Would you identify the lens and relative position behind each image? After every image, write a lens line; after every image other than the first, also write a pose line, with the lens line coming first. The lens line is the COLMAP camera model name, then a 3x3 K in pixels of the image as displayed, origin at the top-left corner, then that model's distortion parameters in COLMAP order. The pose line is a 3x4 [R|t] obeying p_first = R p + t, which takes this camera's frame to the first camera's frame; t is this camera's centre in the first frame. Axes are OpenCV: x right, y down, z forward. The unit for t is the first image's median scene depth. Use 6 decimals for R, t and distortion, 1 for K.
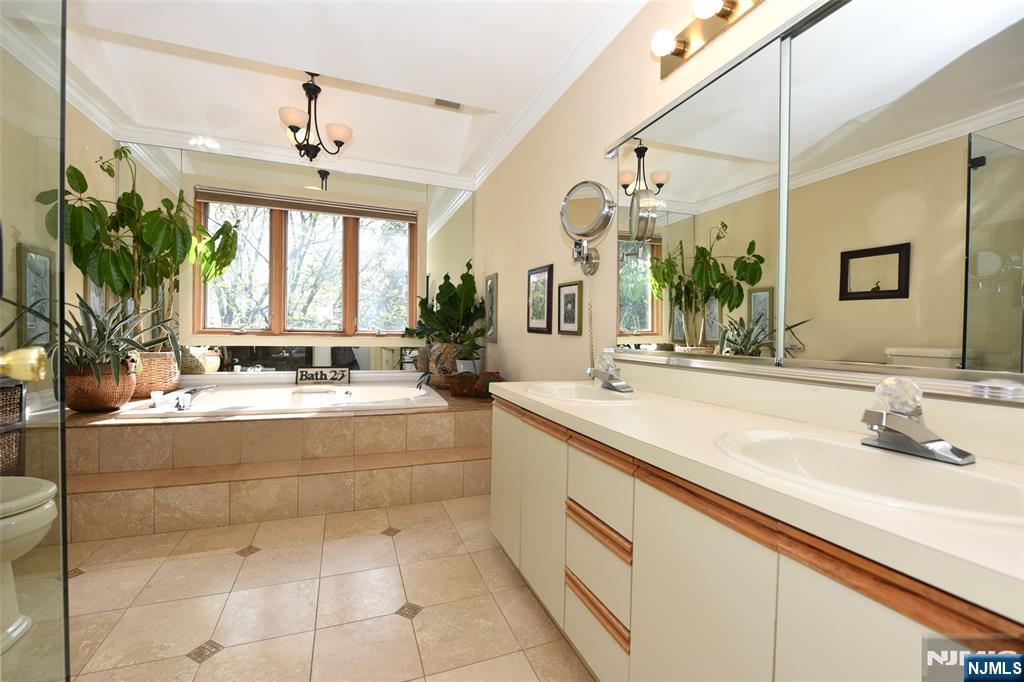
lens RADIAL K [[432.3, 0, 512.0], [0, 432.3, 341.0], [0, 0, 1]] dist [0.000196, 0.000093]
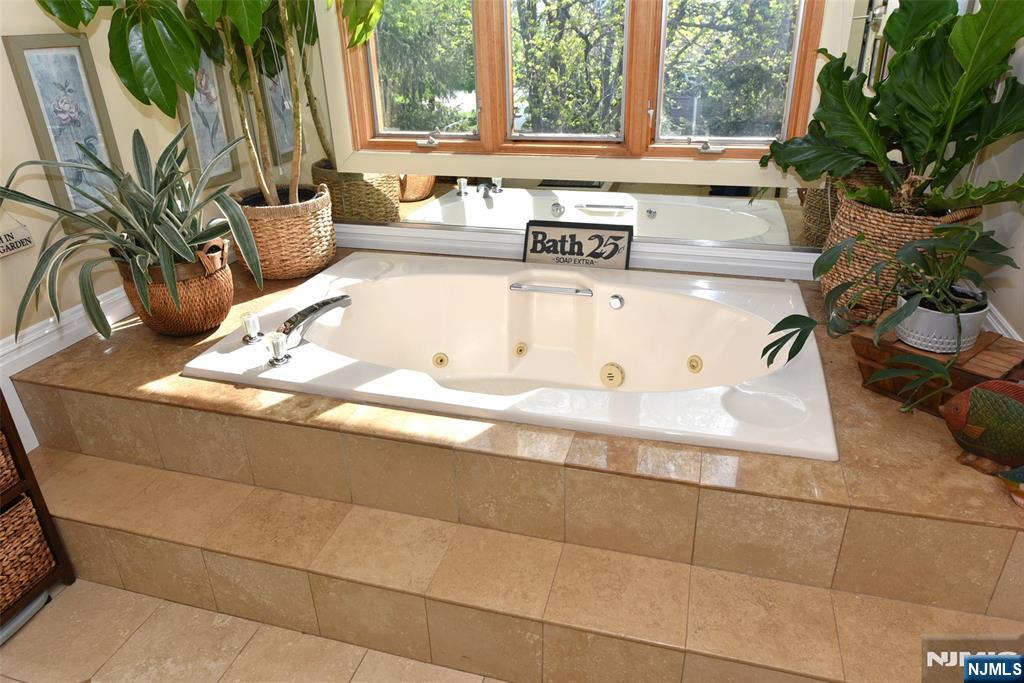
lens RADIAL K [[684.0, 0, 512.0], [0, 684.0, 341.5], [0, 0, 1]] dist [-0.001305, -0.001072]
pose [[0.796267, 0.228140, -0.560278, -0.058020], [0.029280, 0.910543, 0.412376, -0.132270], [0.604237, -0.344766, 0.718355, 0.403324]]
